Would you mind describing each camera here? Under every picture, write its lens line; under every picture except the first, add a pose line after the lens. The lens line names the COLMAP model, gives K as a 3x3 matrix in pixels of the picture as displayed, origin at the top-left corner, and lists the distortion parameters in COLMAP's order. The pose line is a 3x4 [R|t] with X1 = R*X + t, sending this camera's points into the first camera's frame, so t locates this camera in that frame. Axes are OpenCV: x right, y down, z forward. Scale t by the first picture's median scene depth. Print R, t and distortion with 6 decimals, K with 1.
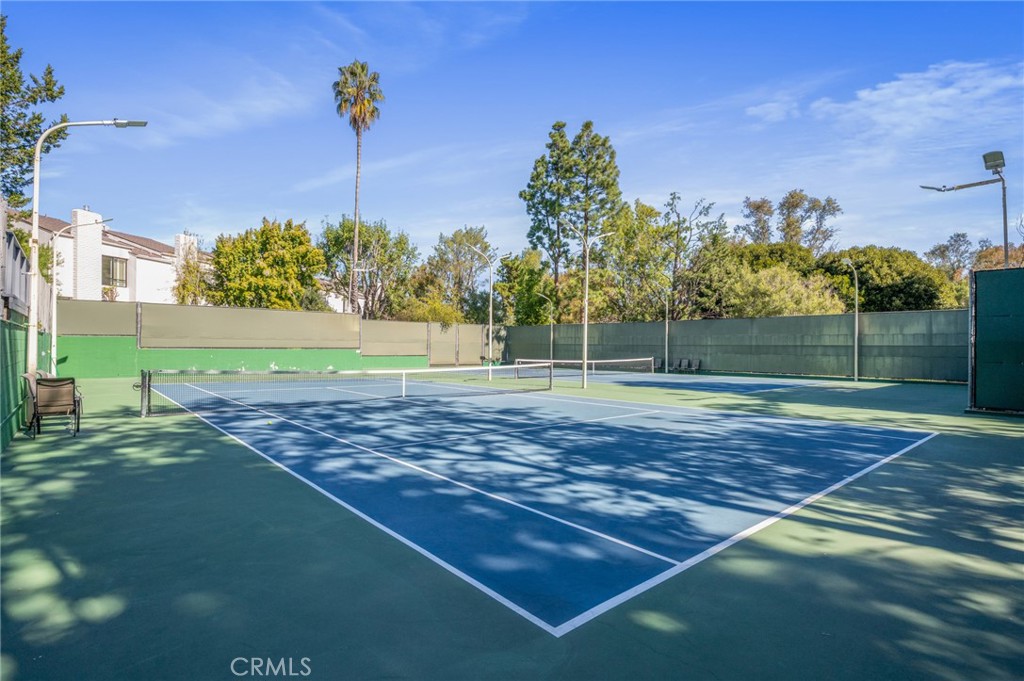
lens RADIAL K [[515.6, 0, 514.4], [0, 515.6, 344.1], [0, 0, 1]] dist [-0.003610, 0.003090]
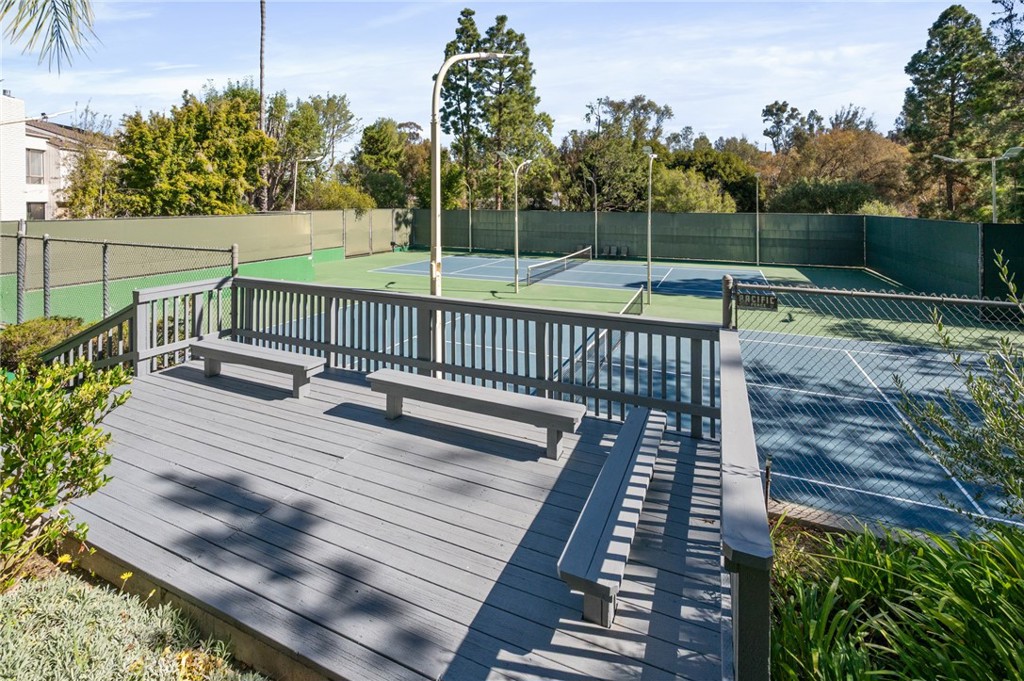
lens RADIAL K [[475.6, 0, 518.9], [0, 475.6, 198.6], [0, 0, 1]] dist [-0.002279, -0.000001]
pose [[0.897400, -0.003826, 0.441202, -0.365826], [0.001206, 0.999980, 0.006219, -0.094157], [-0.441217, -0.005049, 0.897386, 0.164294]]
